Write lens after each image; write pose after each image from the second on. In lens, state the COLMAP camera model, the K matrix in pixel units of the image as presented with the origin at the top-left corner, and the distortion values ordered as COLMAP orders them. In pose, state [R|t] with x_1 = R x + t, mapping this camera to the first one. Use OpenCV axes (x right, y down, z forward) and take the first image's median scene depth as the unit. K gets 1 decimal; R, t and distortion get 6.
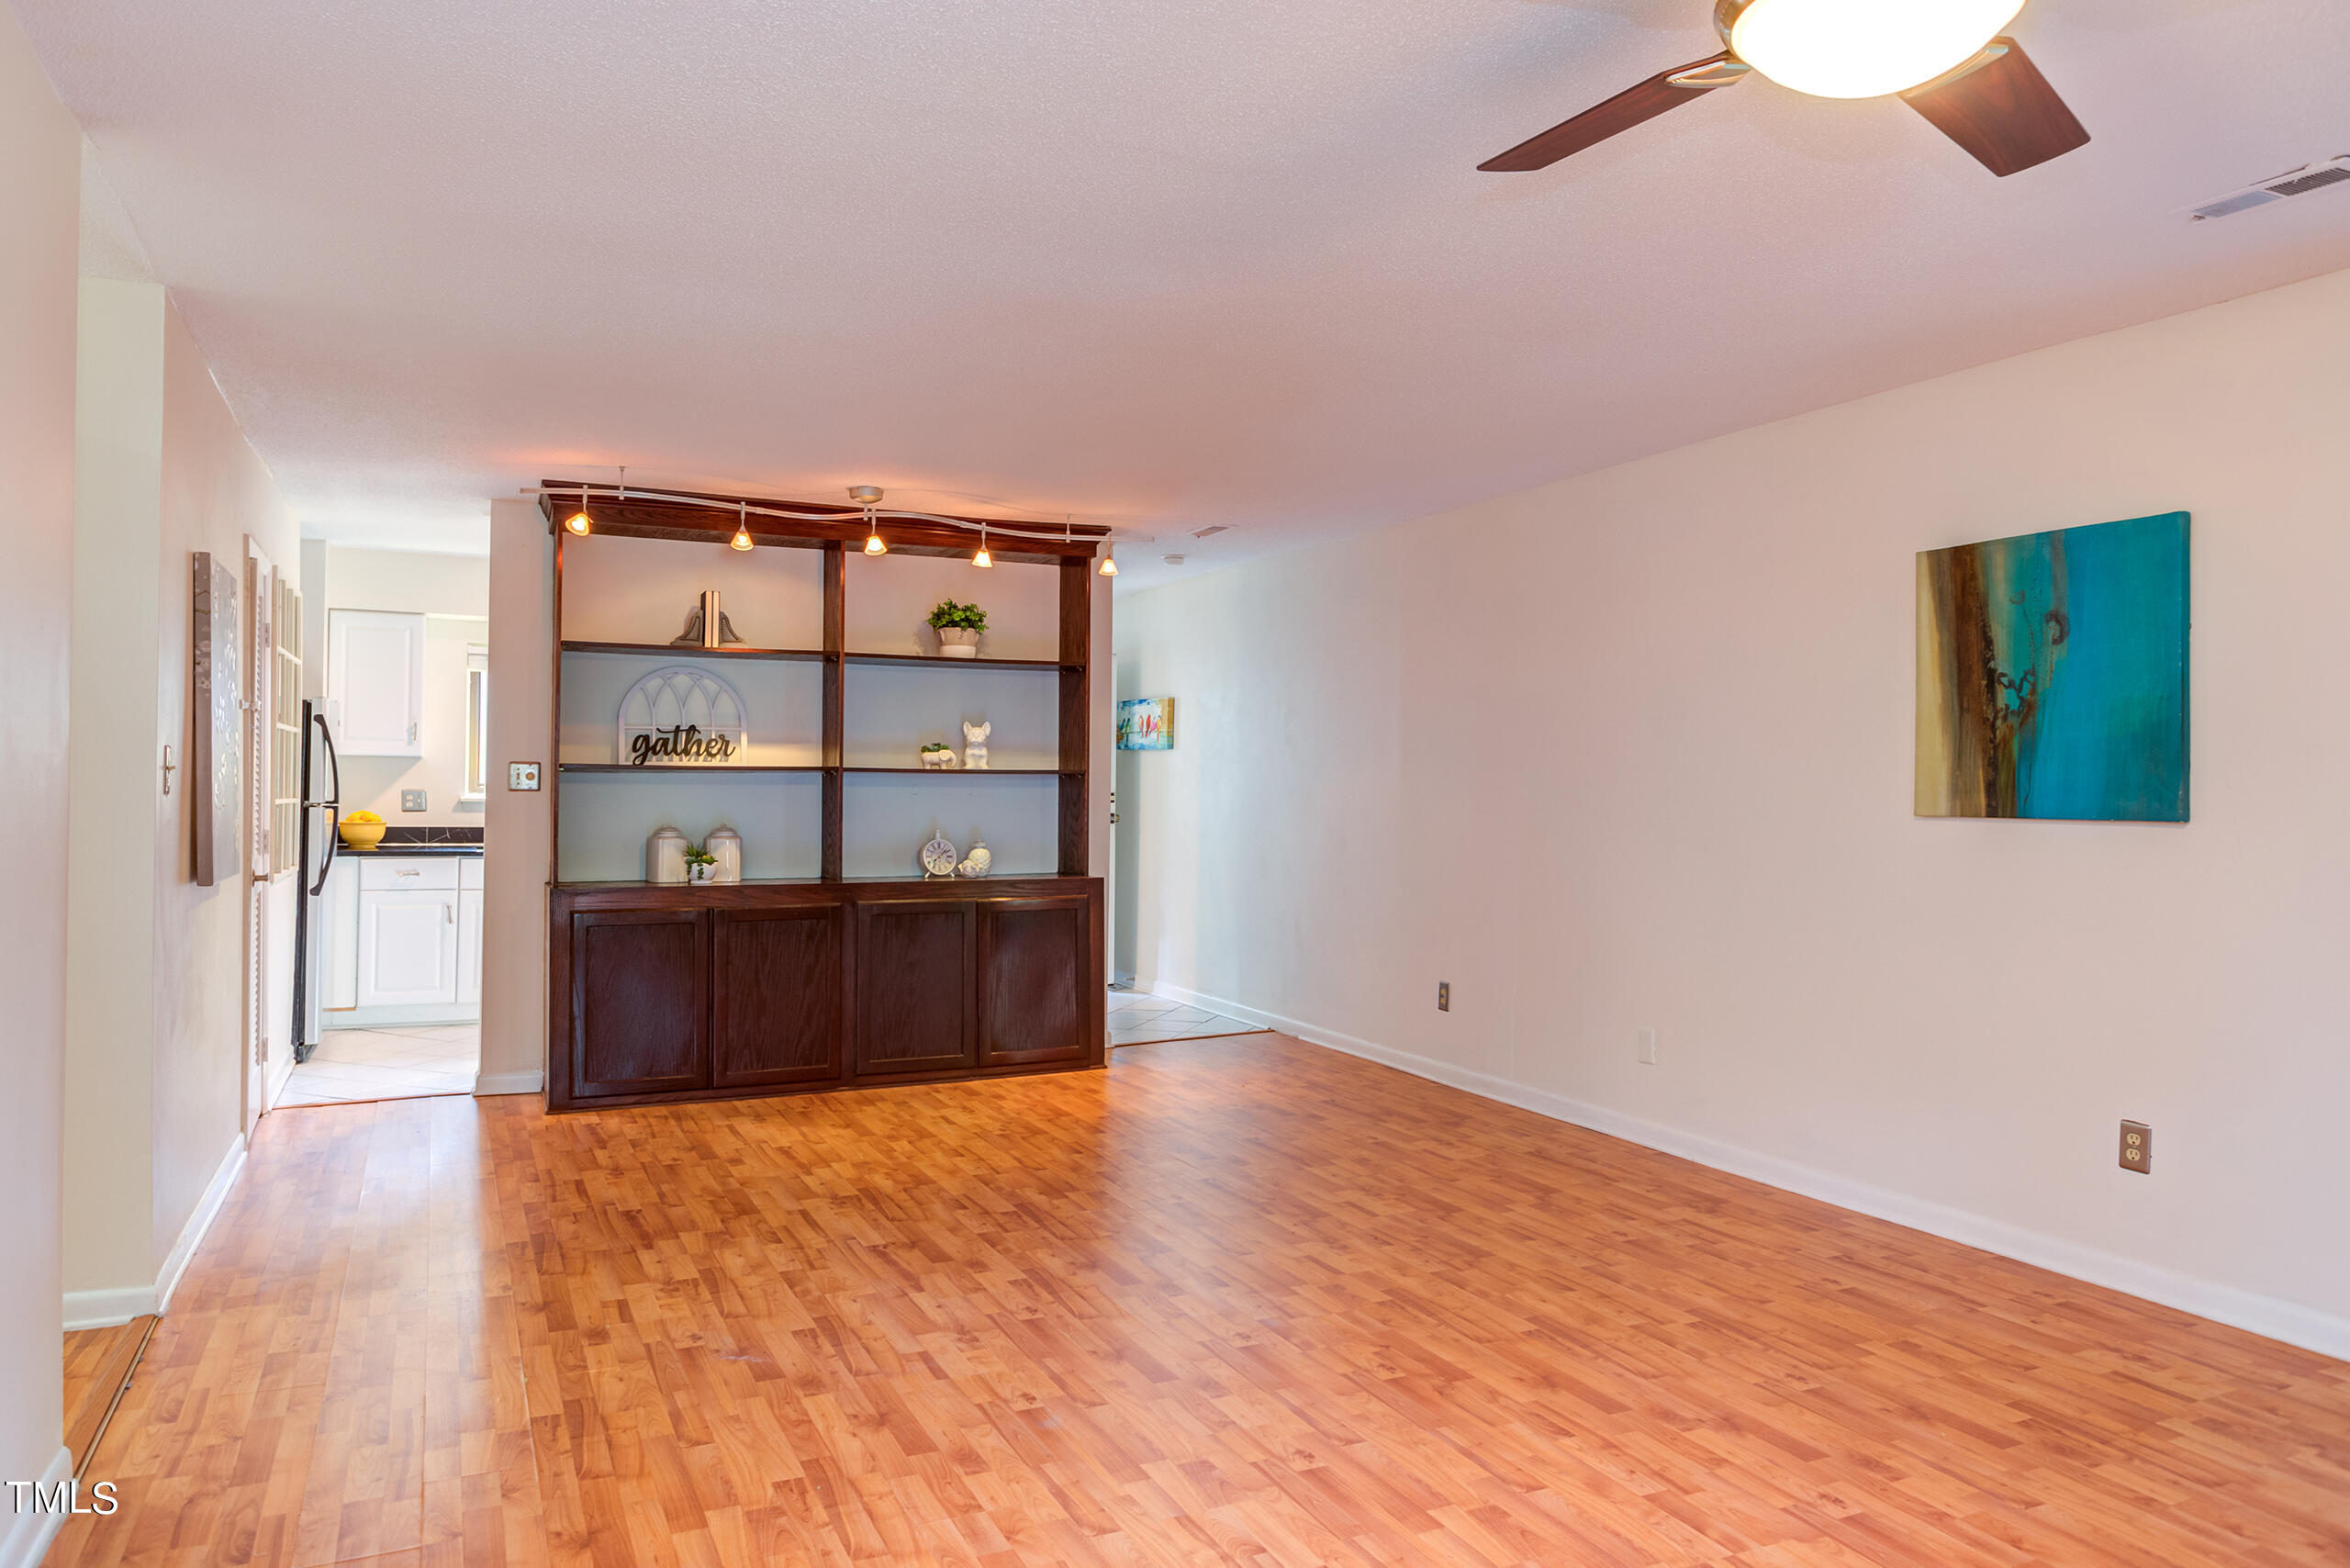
lens RADIAL K [[1552.7, 0, 1175.0], [0, 1552.7, 784.0], [0, 0, 1]] dist [0.031391, -0.039028]
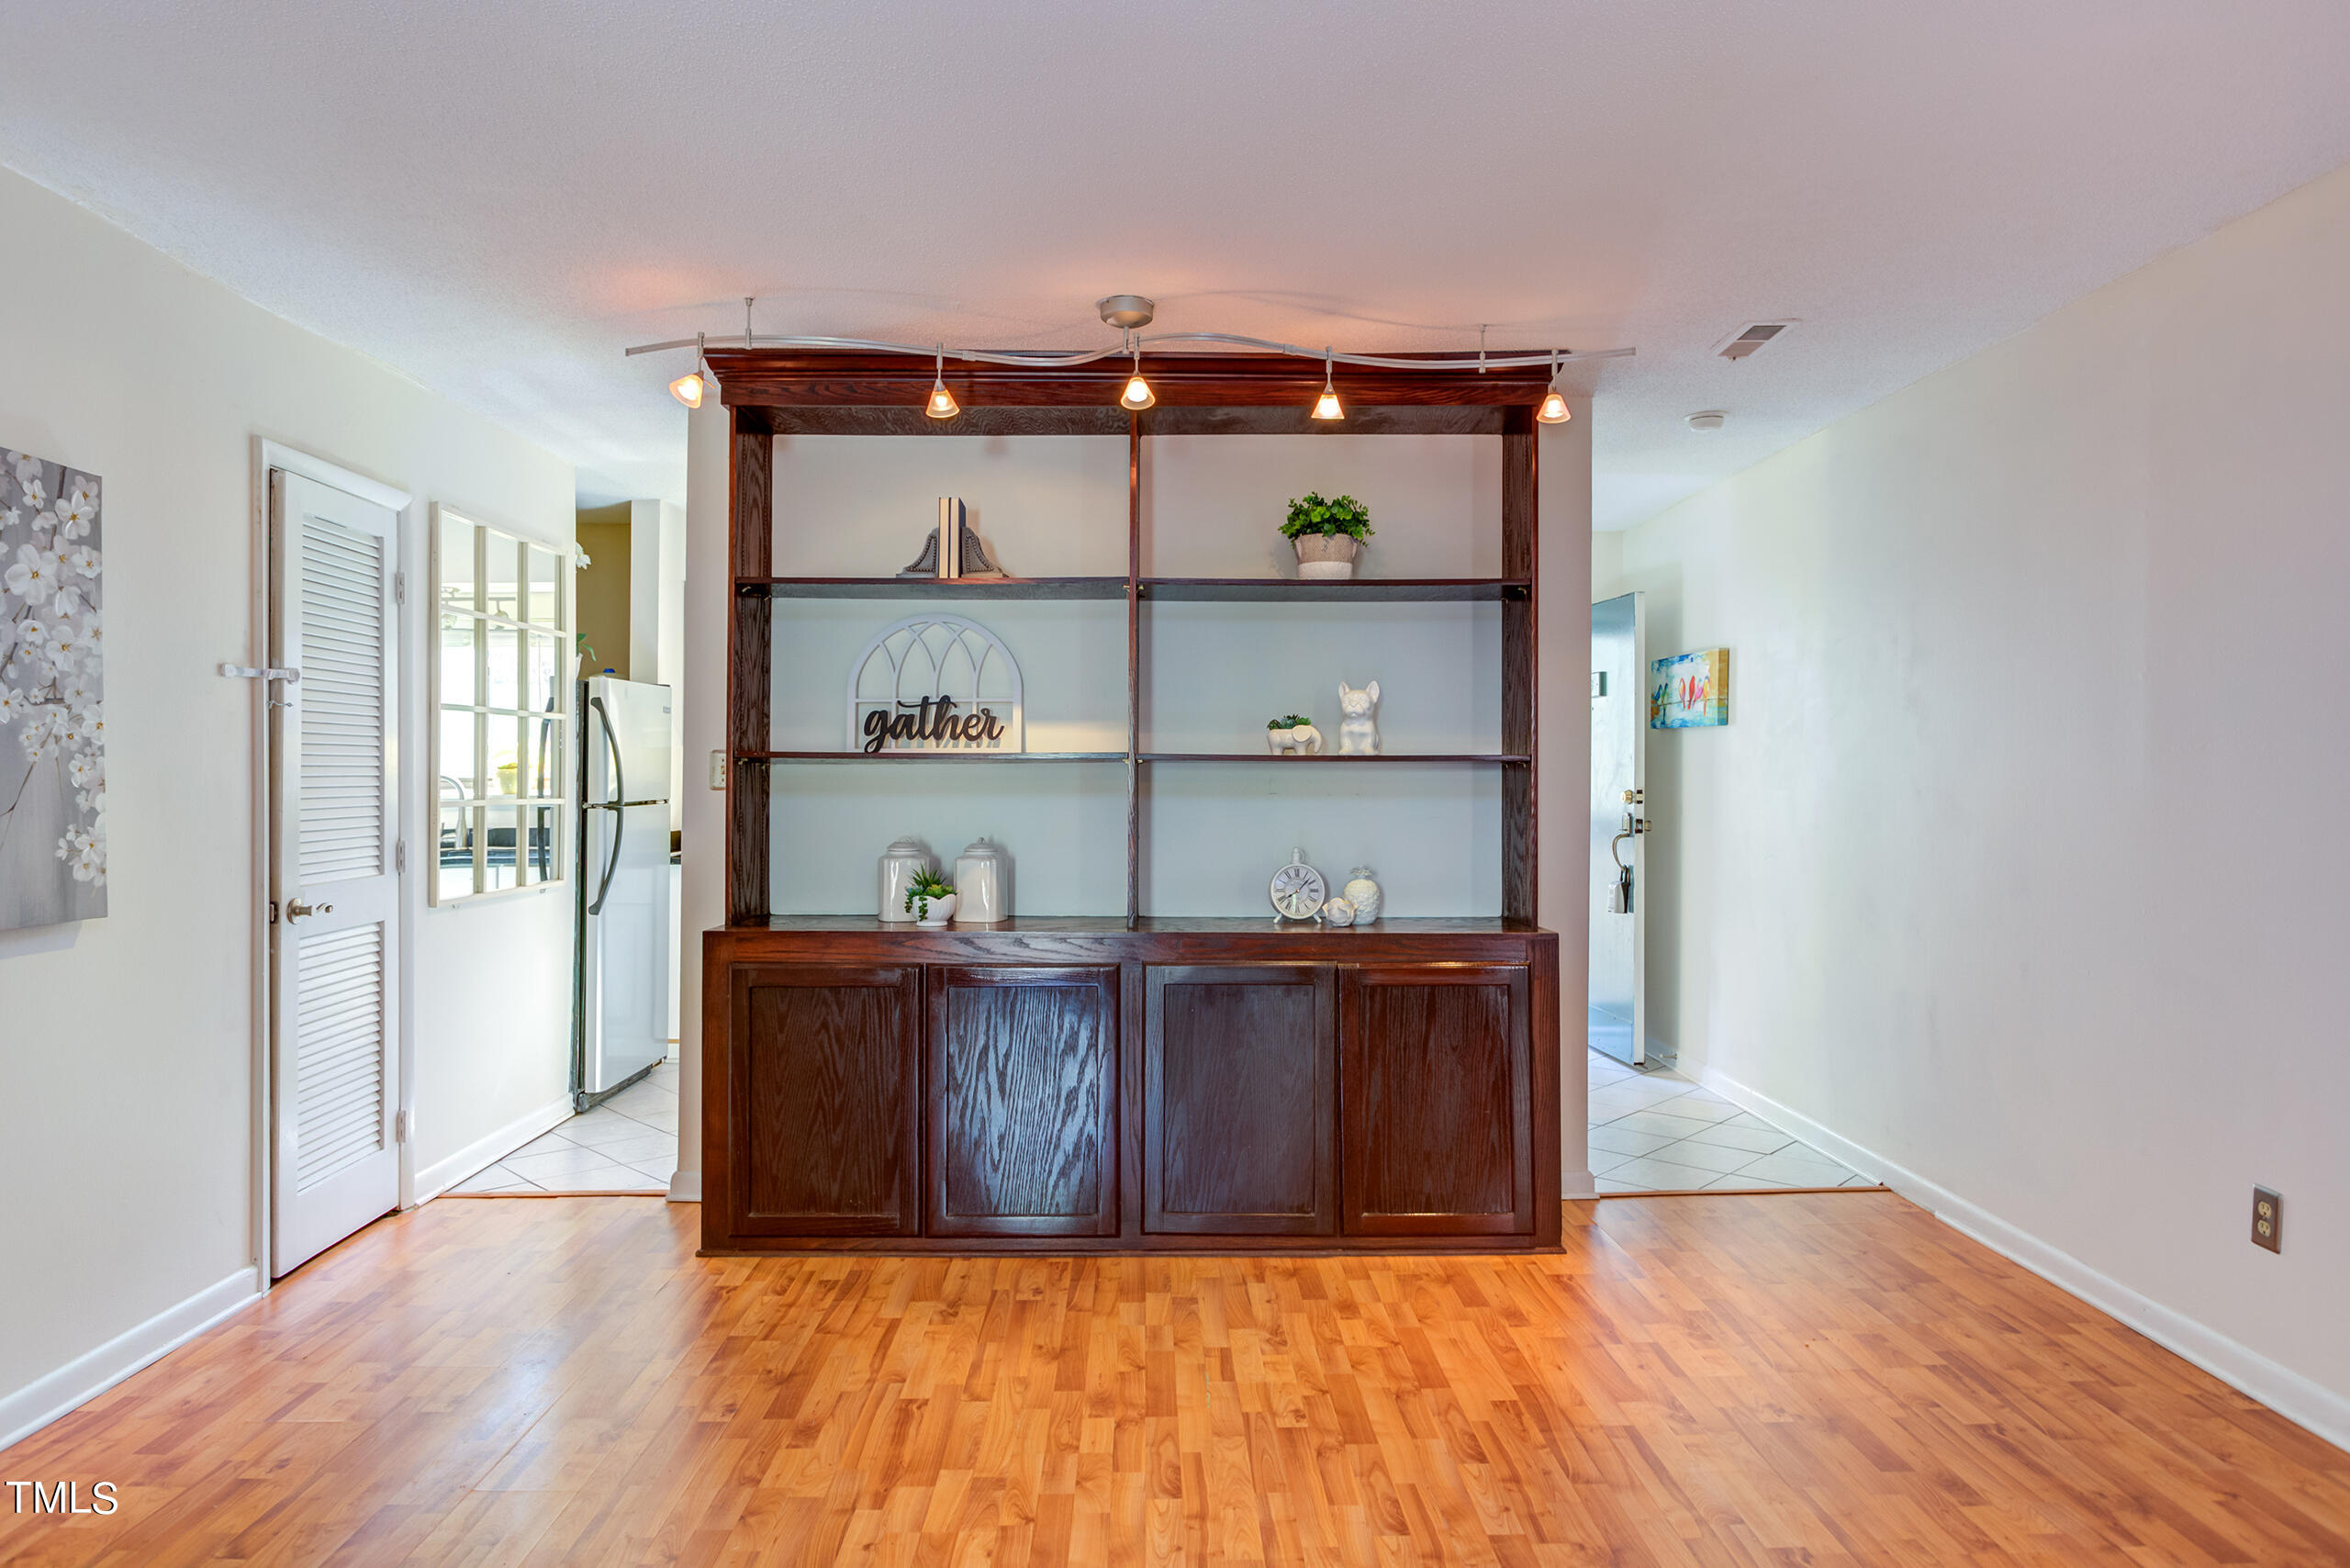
lens RADIAL K [[1413.8, 0, 1175.0], [0, 1413.8, 784.0], [0, 0, 1]] dist [0.024187, -0.025652]
pose [[0.909211, -0.002035, -0.416330, 0.049662], [0.003686, 0.999988, 0.003161, 0.000282], [0.416319, -0.004408, 0.909208, 0.462390]]
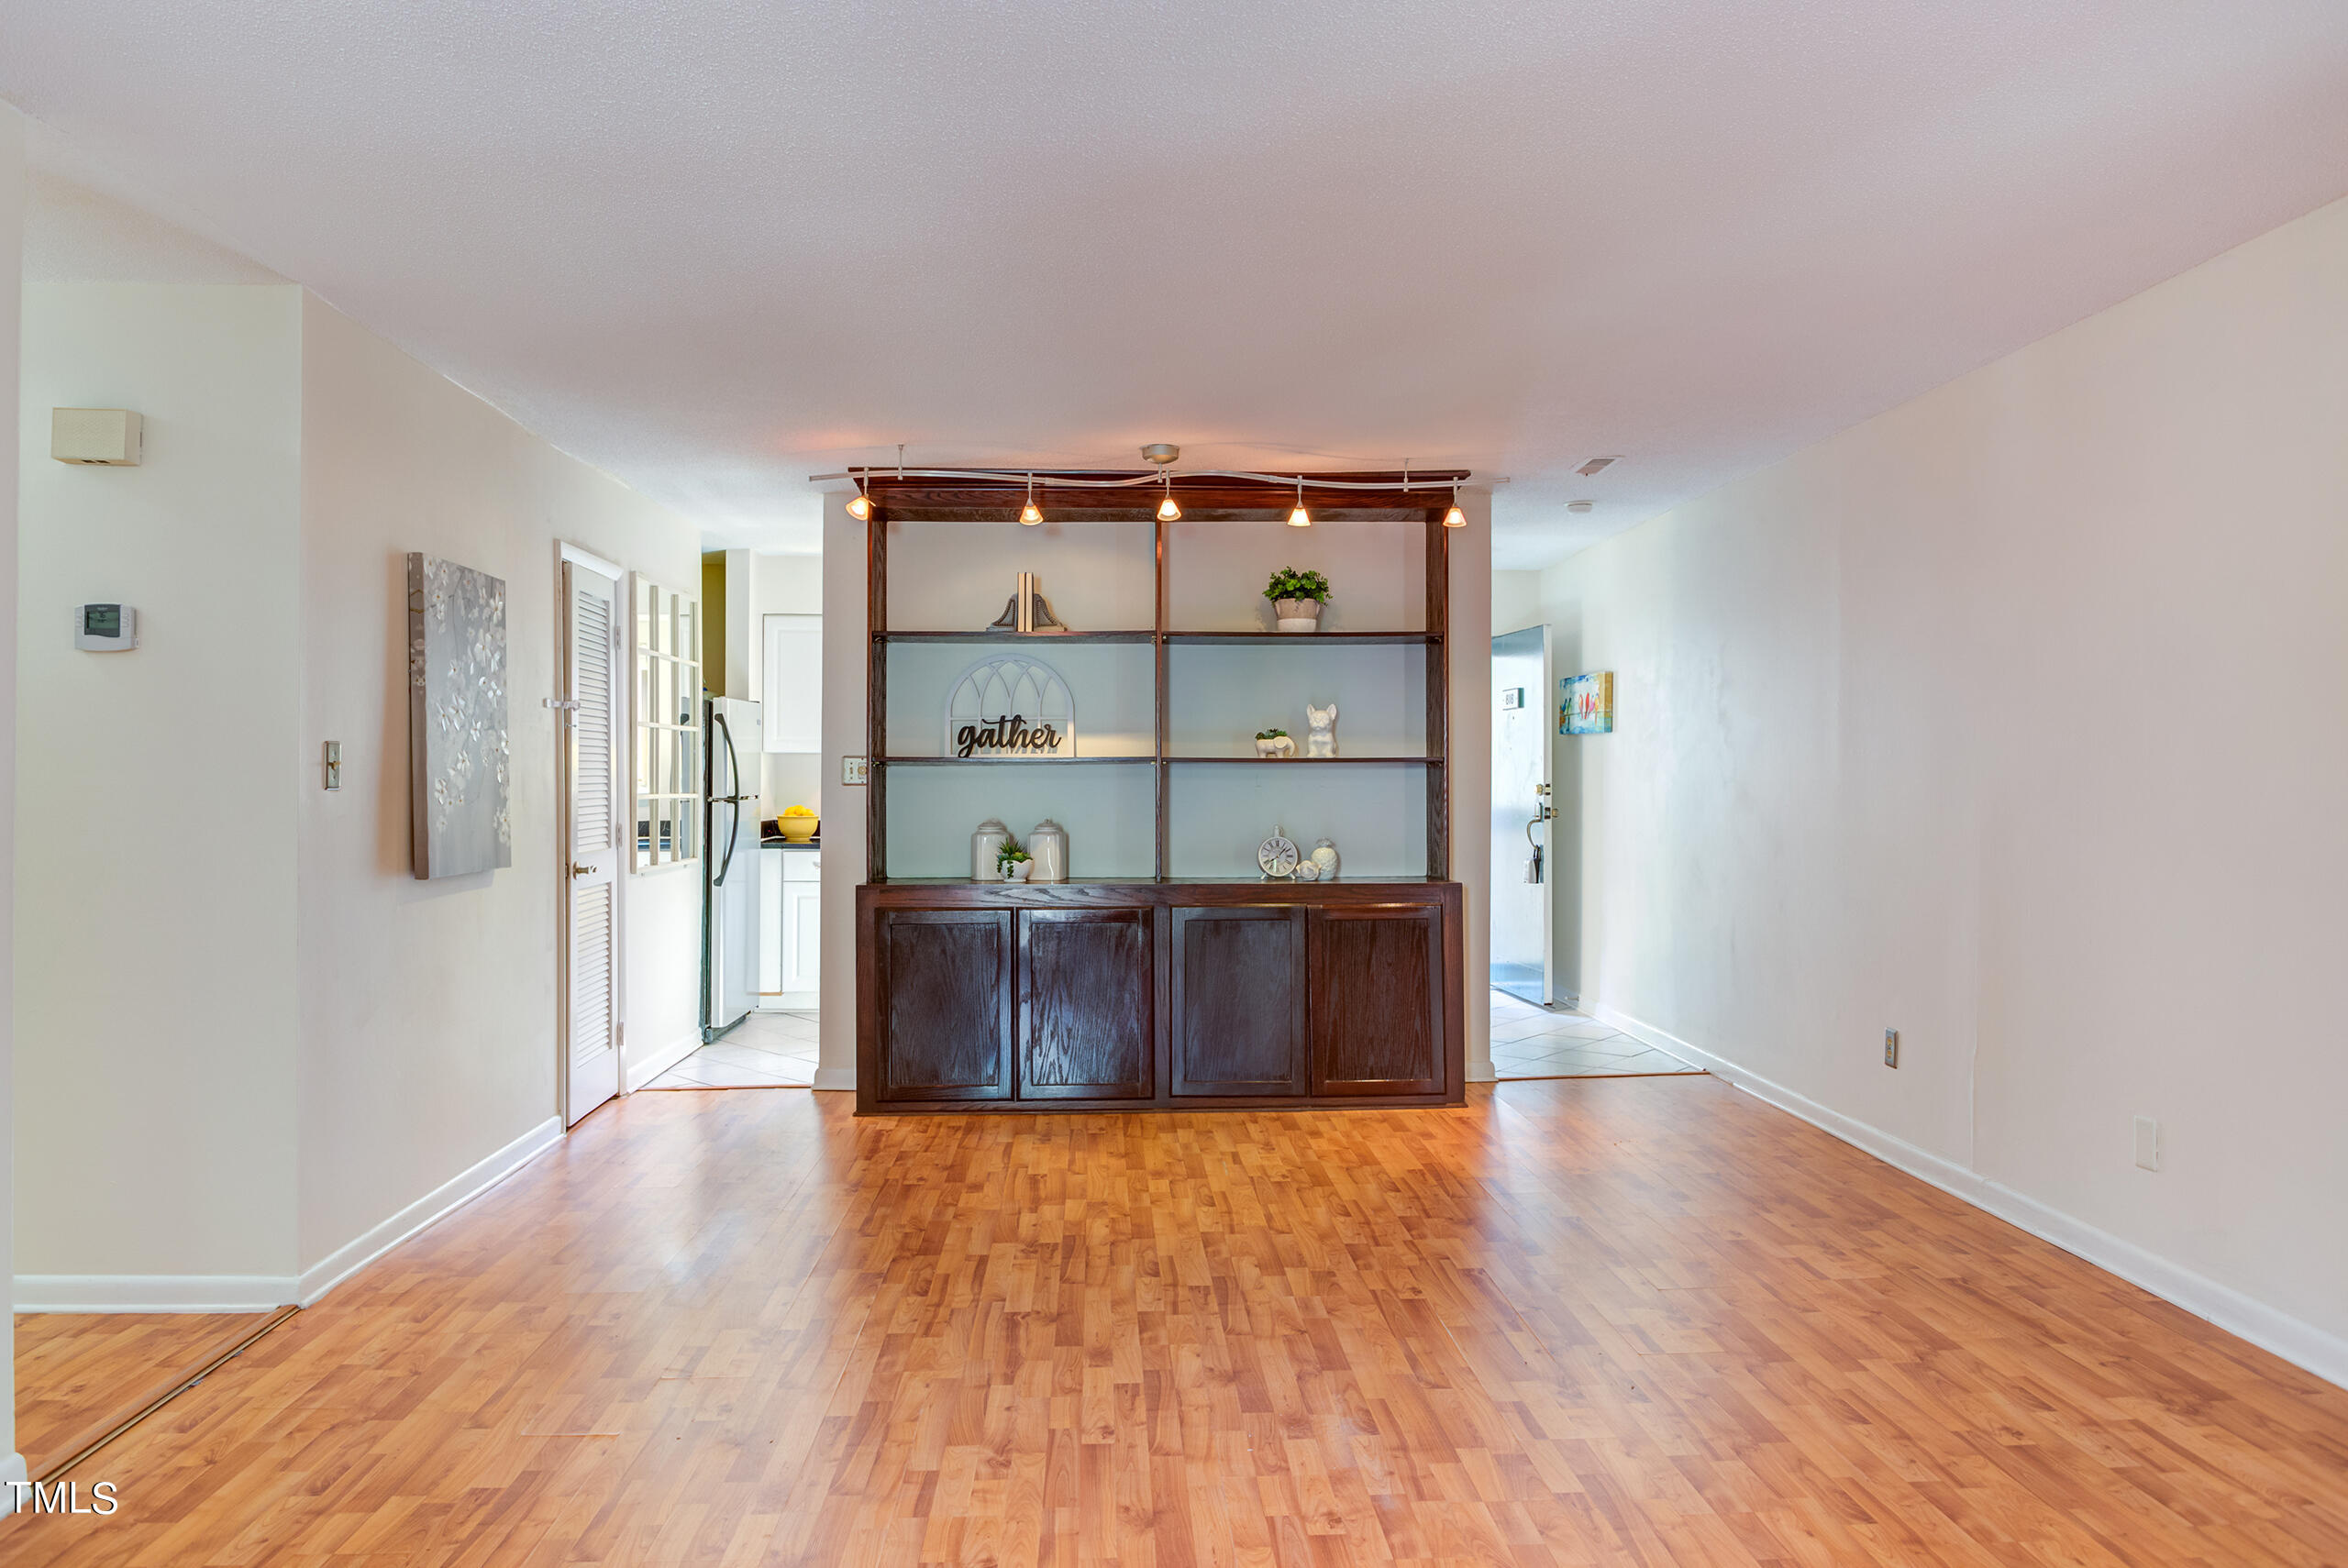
lens RADIAL K [[1551.1, 0, 1174.0], [0, 1551.1, 784.0], [0, 0, 1]] dist [0.031391, -0.039028]
pose [[0.921898, -0.006486, -0.387378, 0.145157], [0.007976, 0.999966, 0.002241, 0.002877], [0.387350, -0.005155, 0.921918, 0.162179]]
